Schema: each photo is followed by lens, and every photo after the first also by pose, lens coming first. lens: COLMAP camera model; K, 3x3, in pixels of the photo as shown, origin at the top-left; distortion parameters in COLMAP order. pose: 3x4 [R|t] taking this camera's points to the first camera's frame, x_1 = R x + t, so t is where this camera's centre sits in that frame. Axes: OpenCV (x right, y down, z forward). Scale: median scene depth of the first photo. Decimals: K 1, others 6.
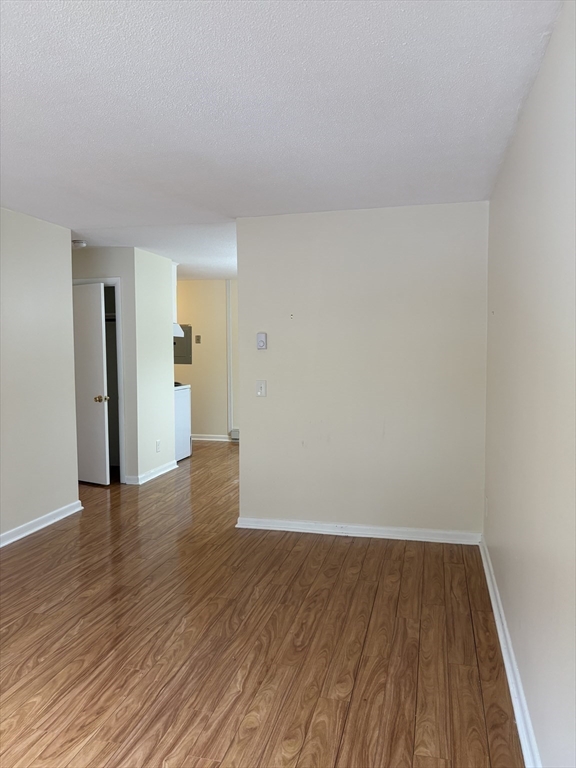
lens RADIAL K [[577.1, 0, 293.3], [0, 577.1, 386.7], [0, 0, 1]] dist [0.006401, -0.009470]
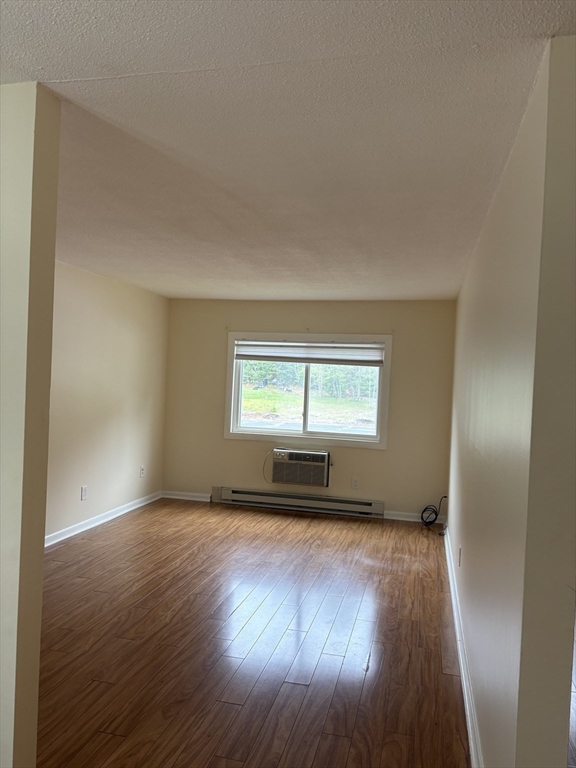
lens RADIAL K [[577.1, 0, 287.0], [0, 577.1, 383.2], [0, 0, 1]] dist [0.006401, -0.009470]
pose [[-0.998980, -0.045070, -0.002680, -0.440605], [-0.045140, 0.995711, 0.080756, -0.191525], [-0.000971, 0.080795, -0.996730, 2.309567]]
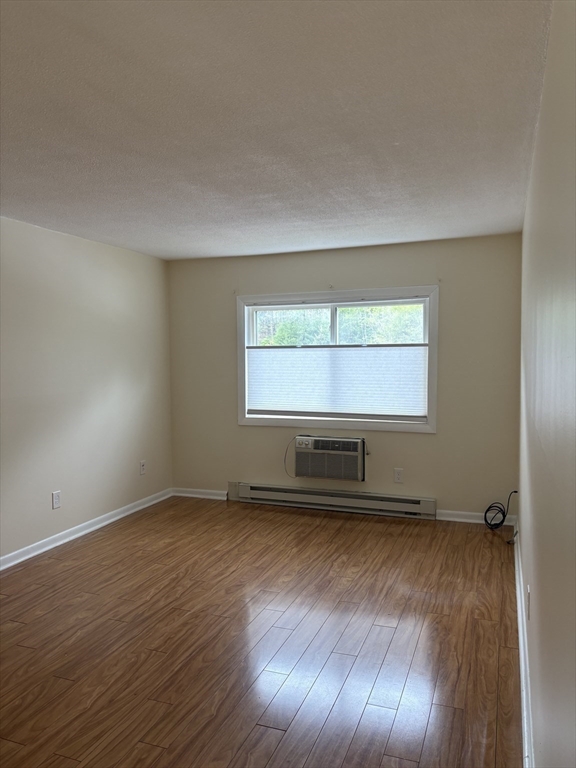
lens RADIAL K [[577.1, 0, 287.6], [0, 577.1, 384.1], [0, 0, 1]] dist [0.006401, -0.009470]
pose [[-0.992708, -0.001567, 0.120534, -0.610103], [0.013858, 0.991803, 0.127025, -0.147759], [-0.119745, 0.127769, -0.984549, 1.855231]]
